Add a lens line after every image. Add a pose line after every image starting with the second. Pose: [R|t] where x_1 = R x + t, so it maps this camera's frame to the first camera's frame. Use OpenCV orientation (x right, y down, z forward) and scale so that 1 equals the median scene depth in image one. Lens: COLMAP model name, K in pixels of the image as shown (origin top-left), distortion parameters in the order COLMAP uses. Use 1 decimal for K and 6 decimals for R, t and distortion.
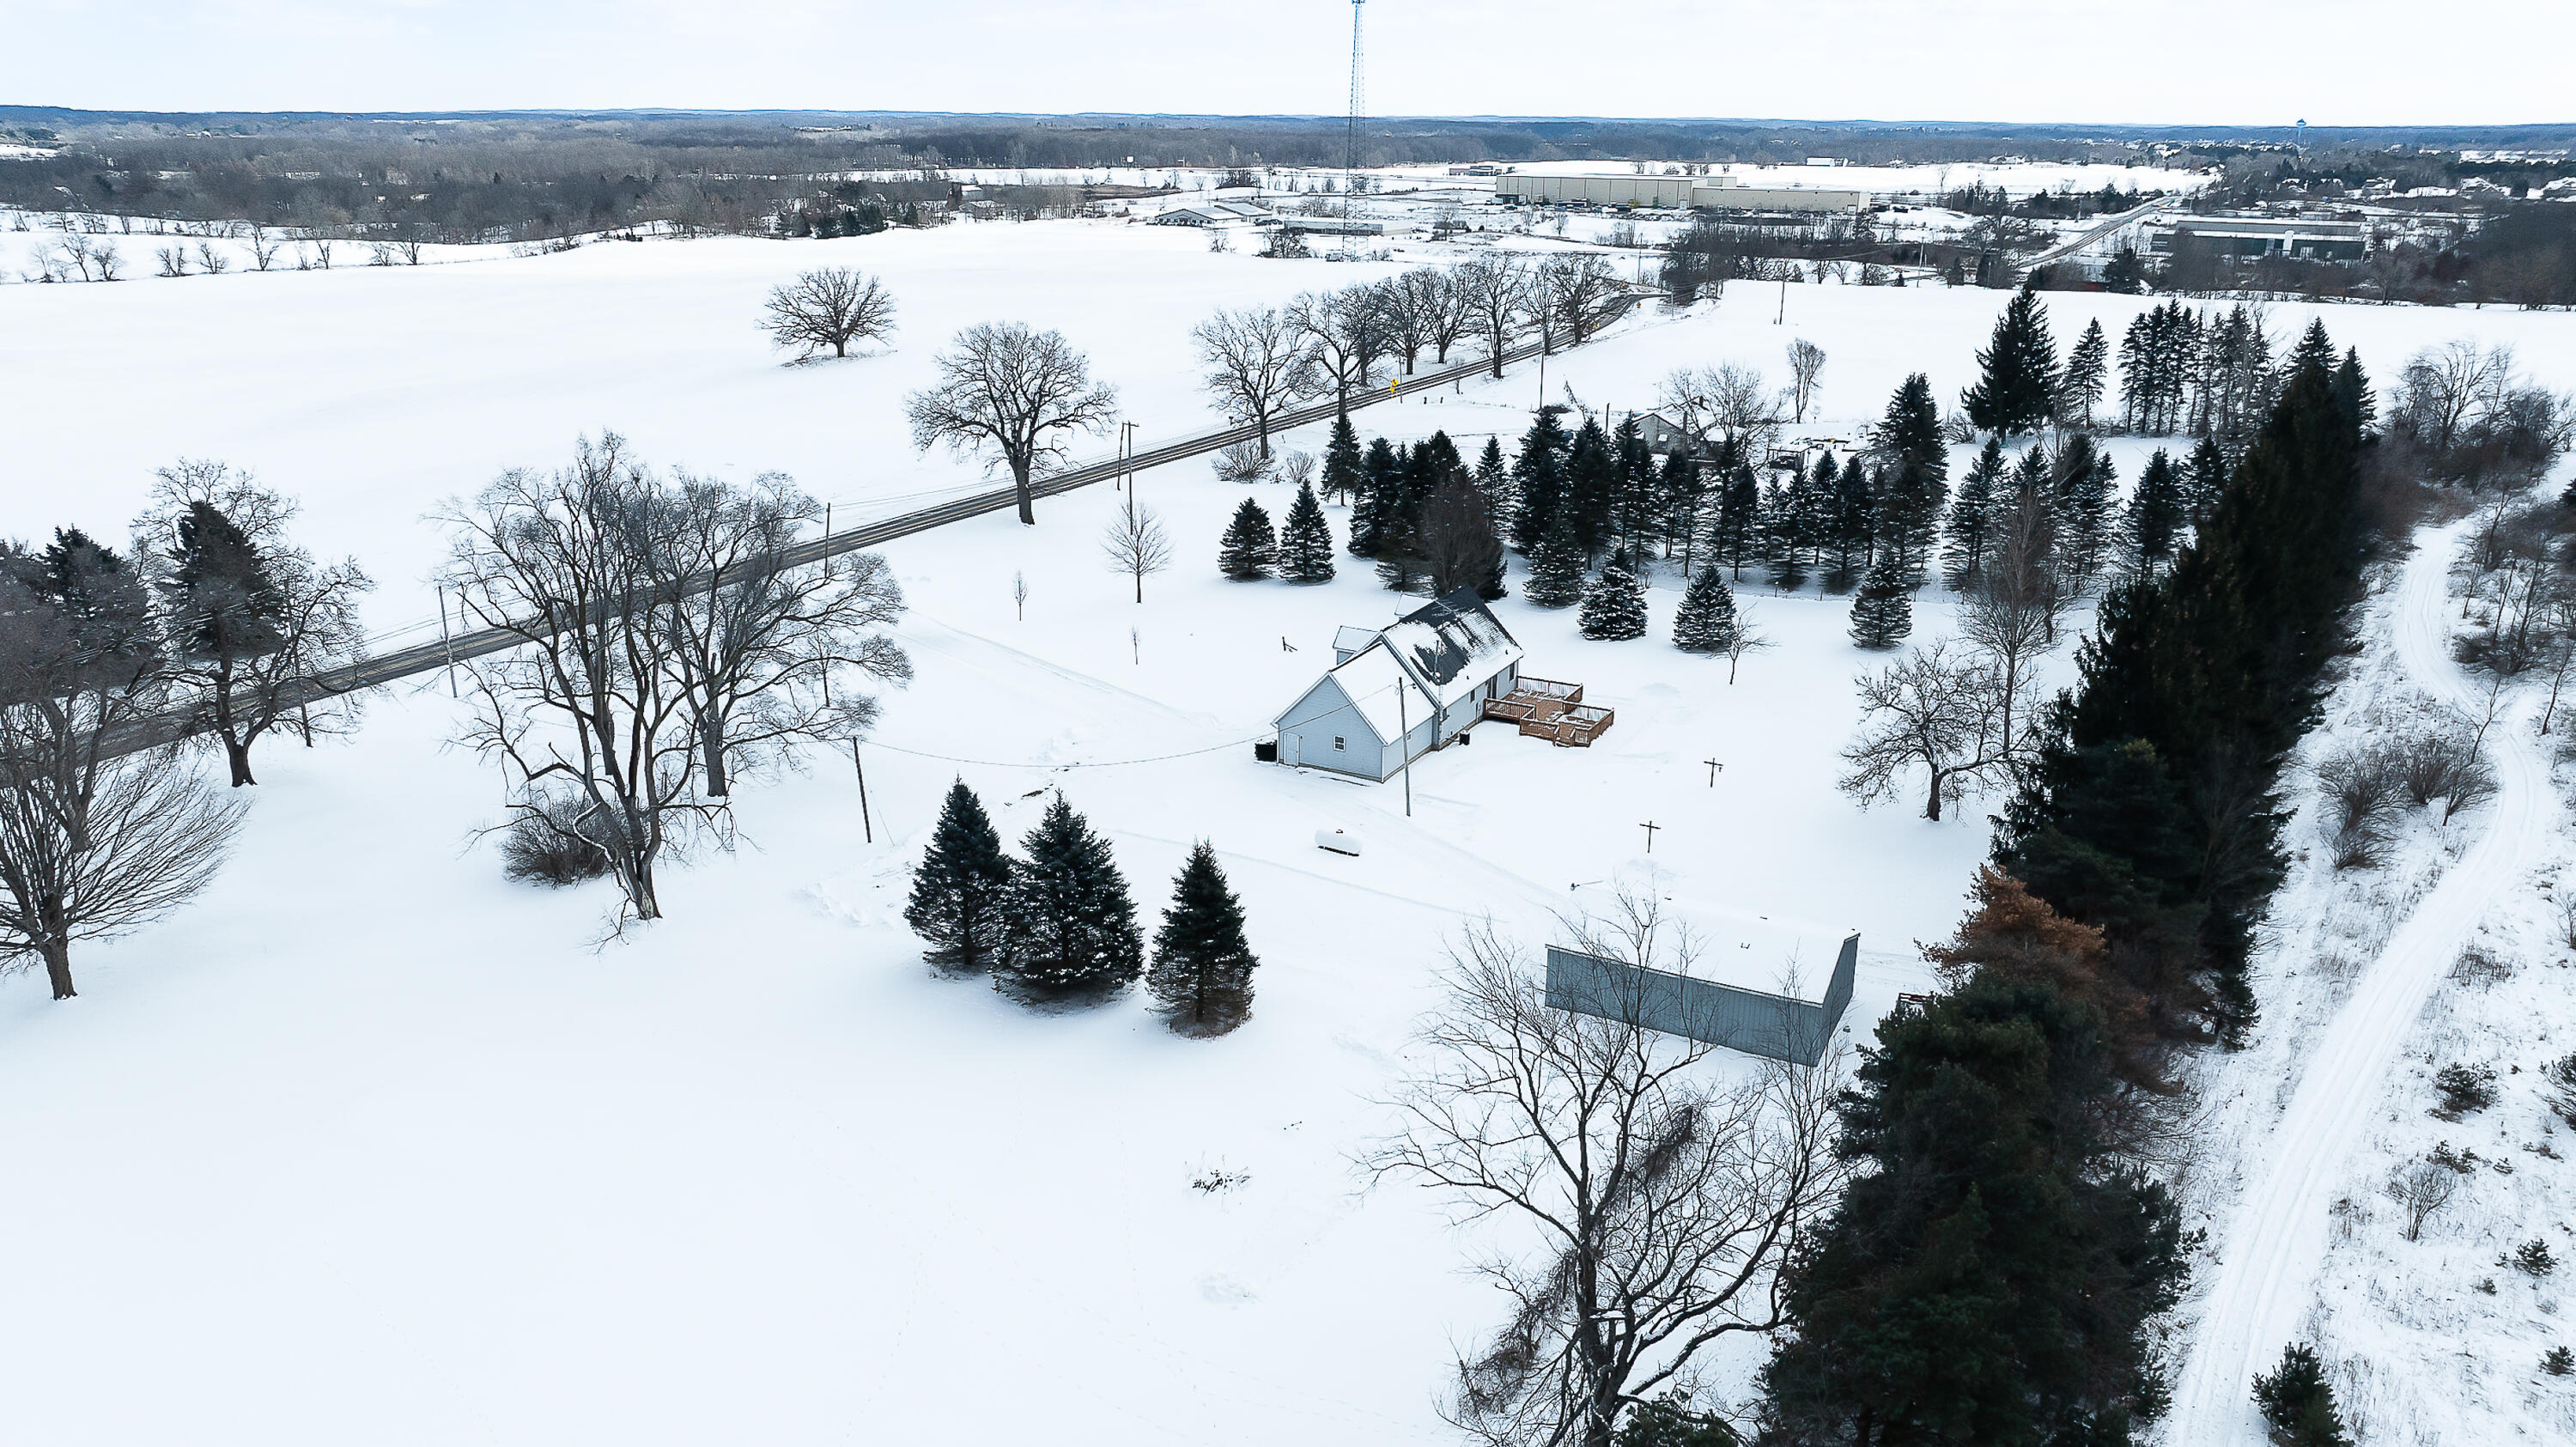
lens RADIAL K [[1815.4, 0, 1298.4], [0, 1815.4, 710.8], [0, 0, 1]] dist [-0.017885, 0.003917]
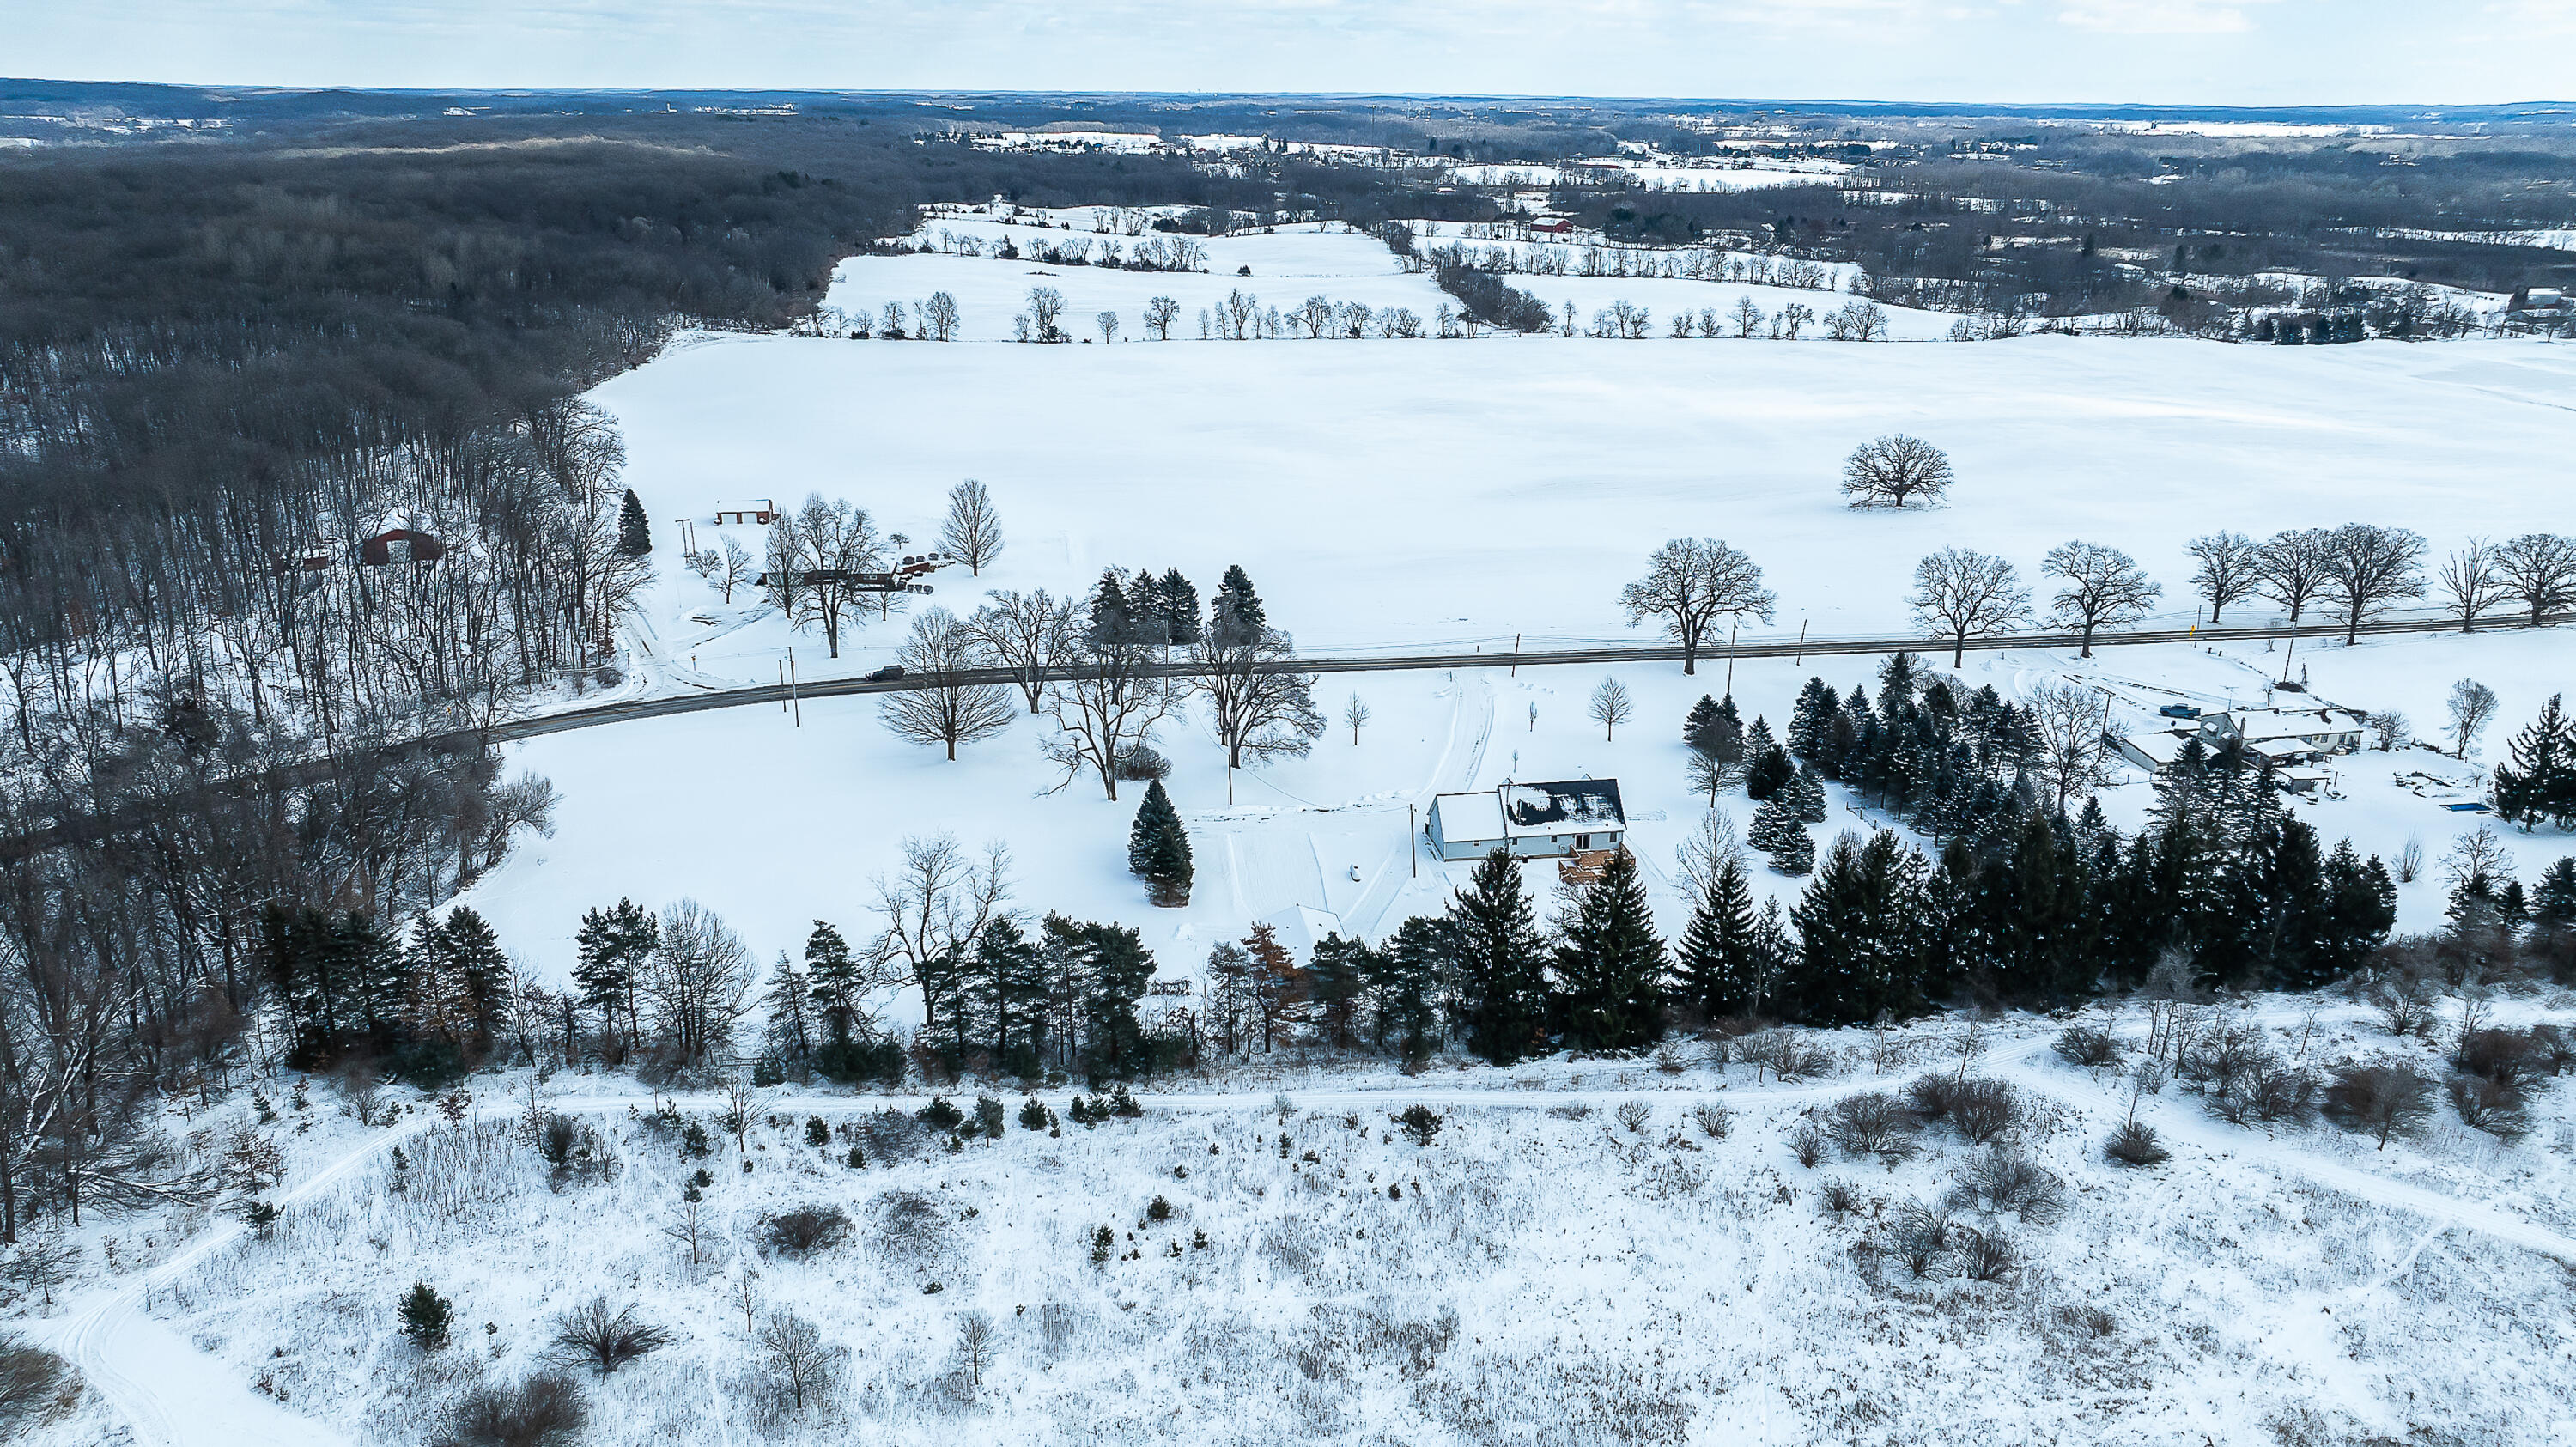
lens RADIAL K [[1818.7, 0, 1304.1], [0, 1818.7, 722.8], [0, 0, 1]] dist [-0.036027, 0.040061]
pose [[0.614893, 0.261164, -0.744110, 0.914802], [-0.252031, 0.959166, 0.128378, -0.209740], [0.747253, 0.108600, 0.655606, -0.230234]]
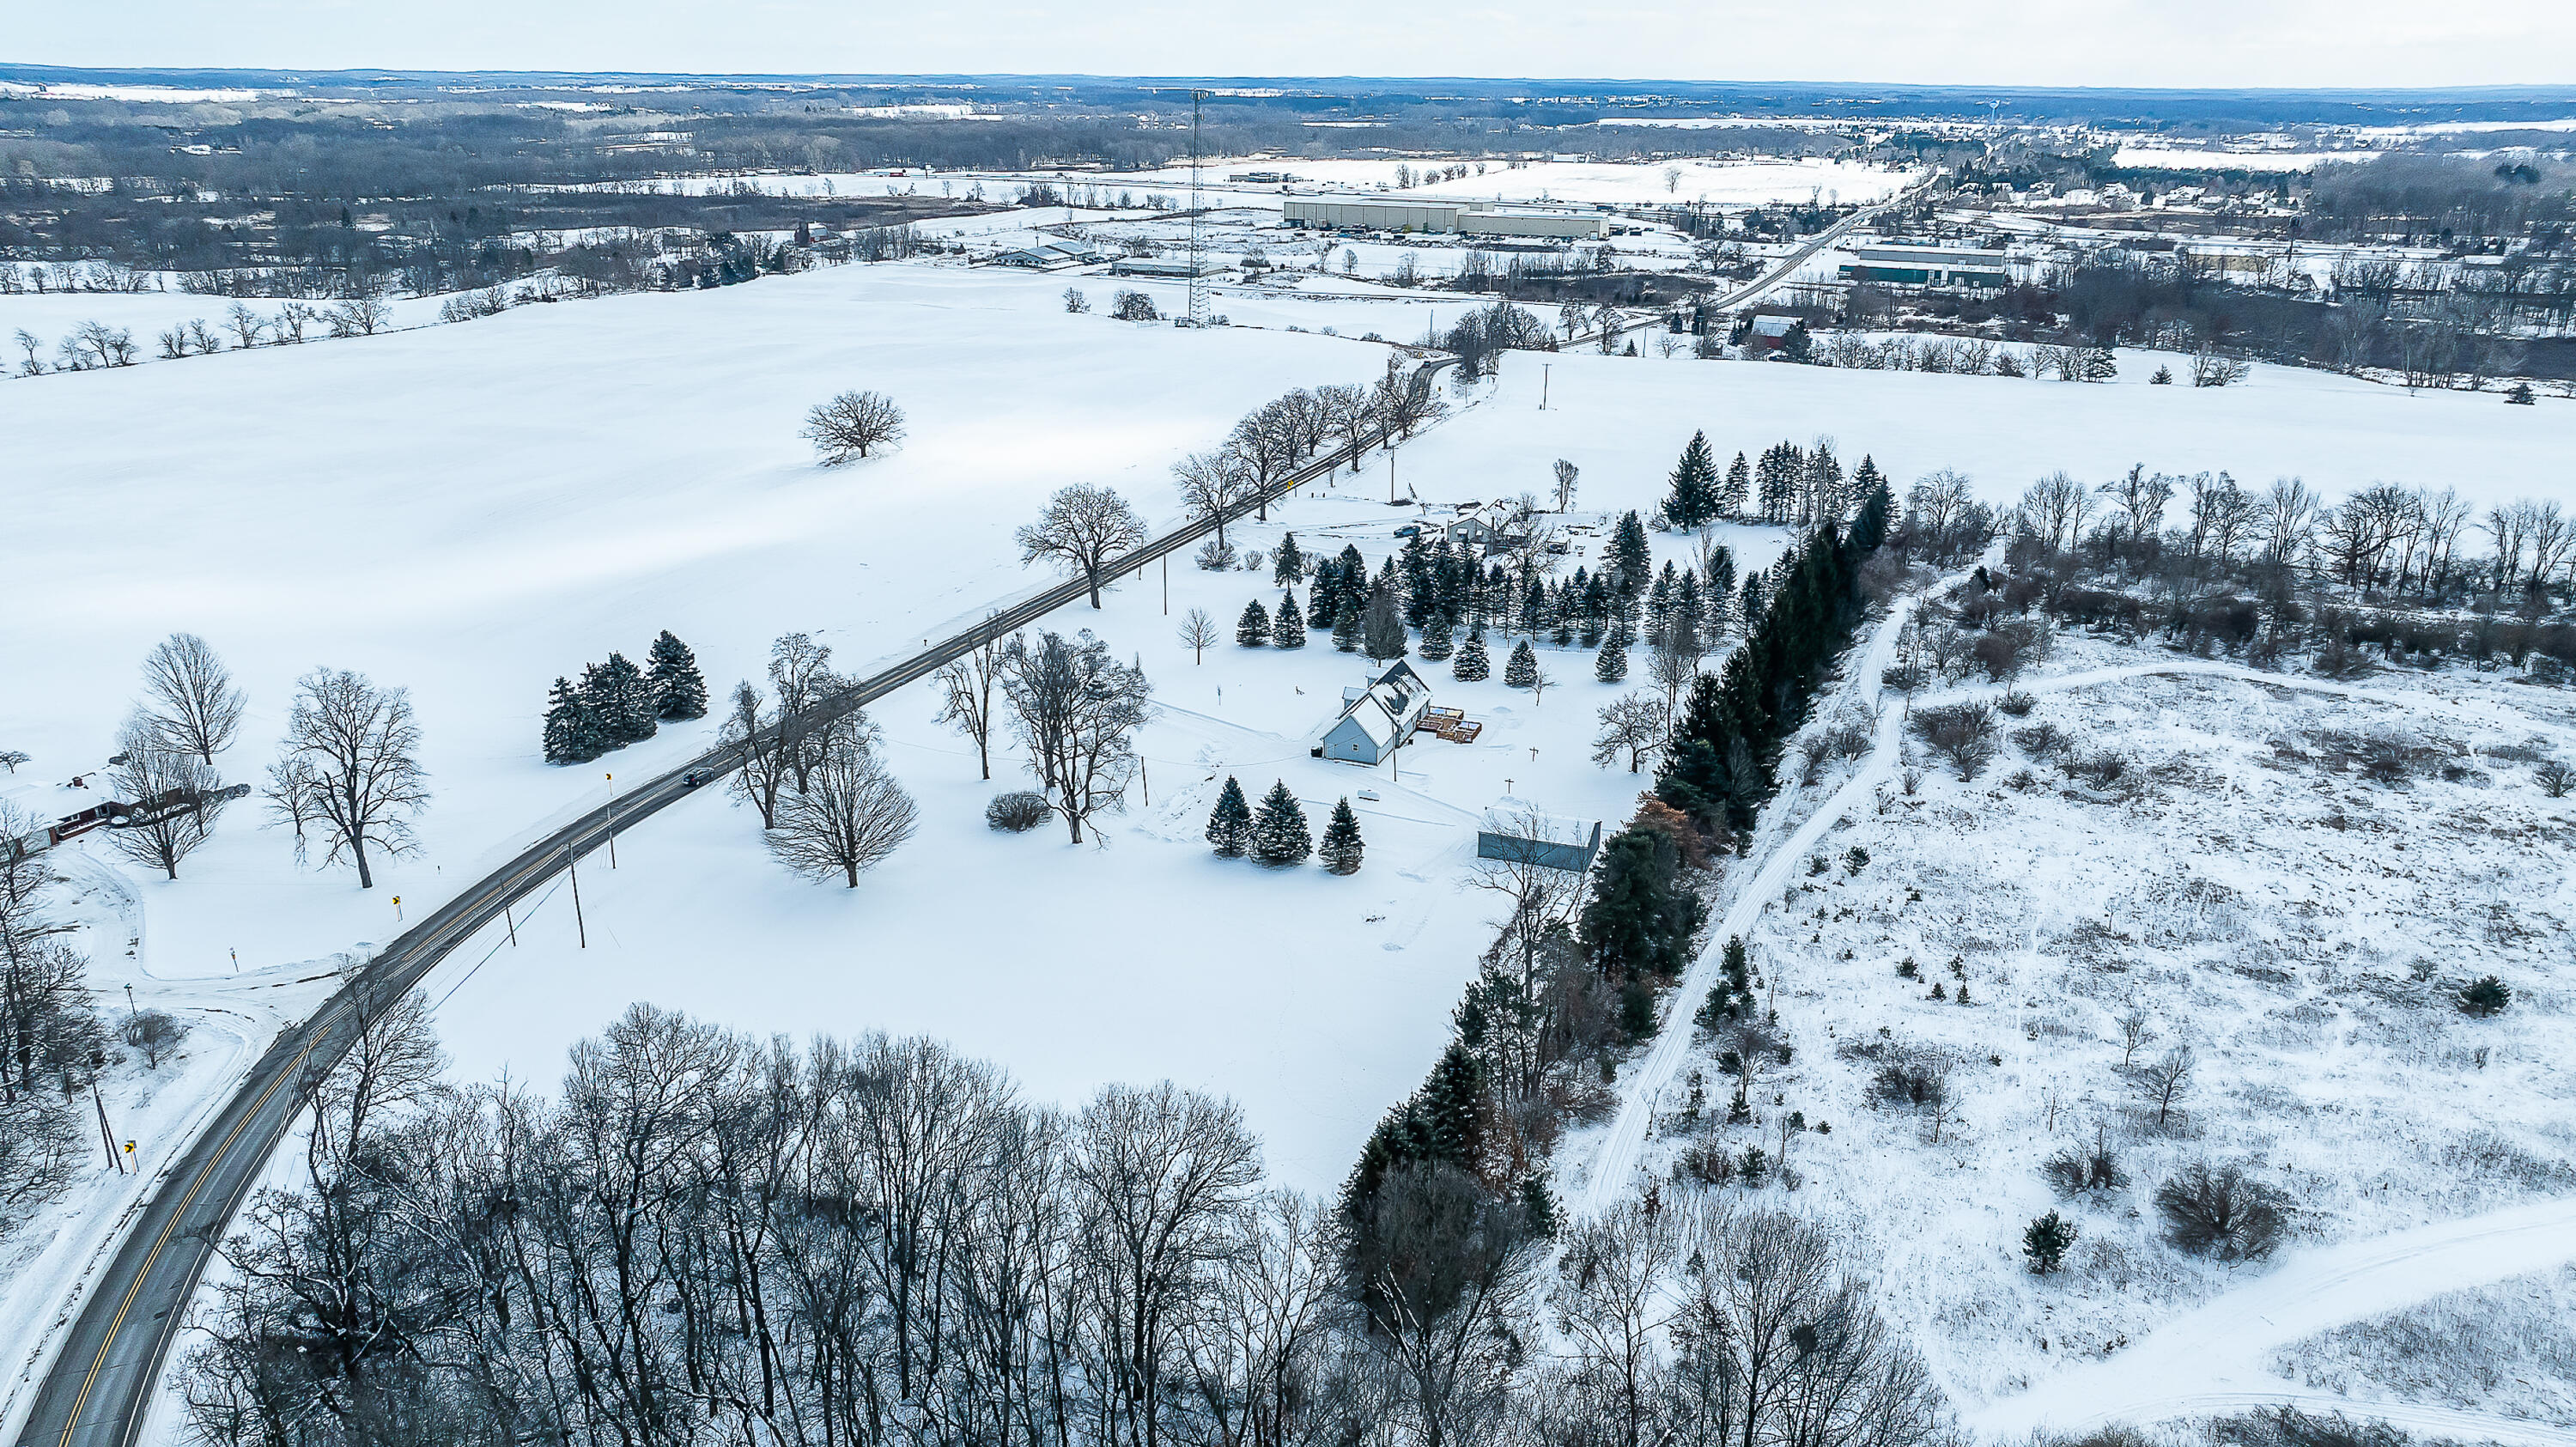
lens RADIAL K [[1815.4, 0, 1298.4], [0, 1815.4, 710.8], [0, 0, 1]] dist [-0.017885, 0.003917]
pose [[0.991445, -0.040841, 0.123972, -0.208637], [0.038061, 0.998970, 0.024711, -0.054576], [-0.124853, -0.019781, 0.991978, -0.729525]]
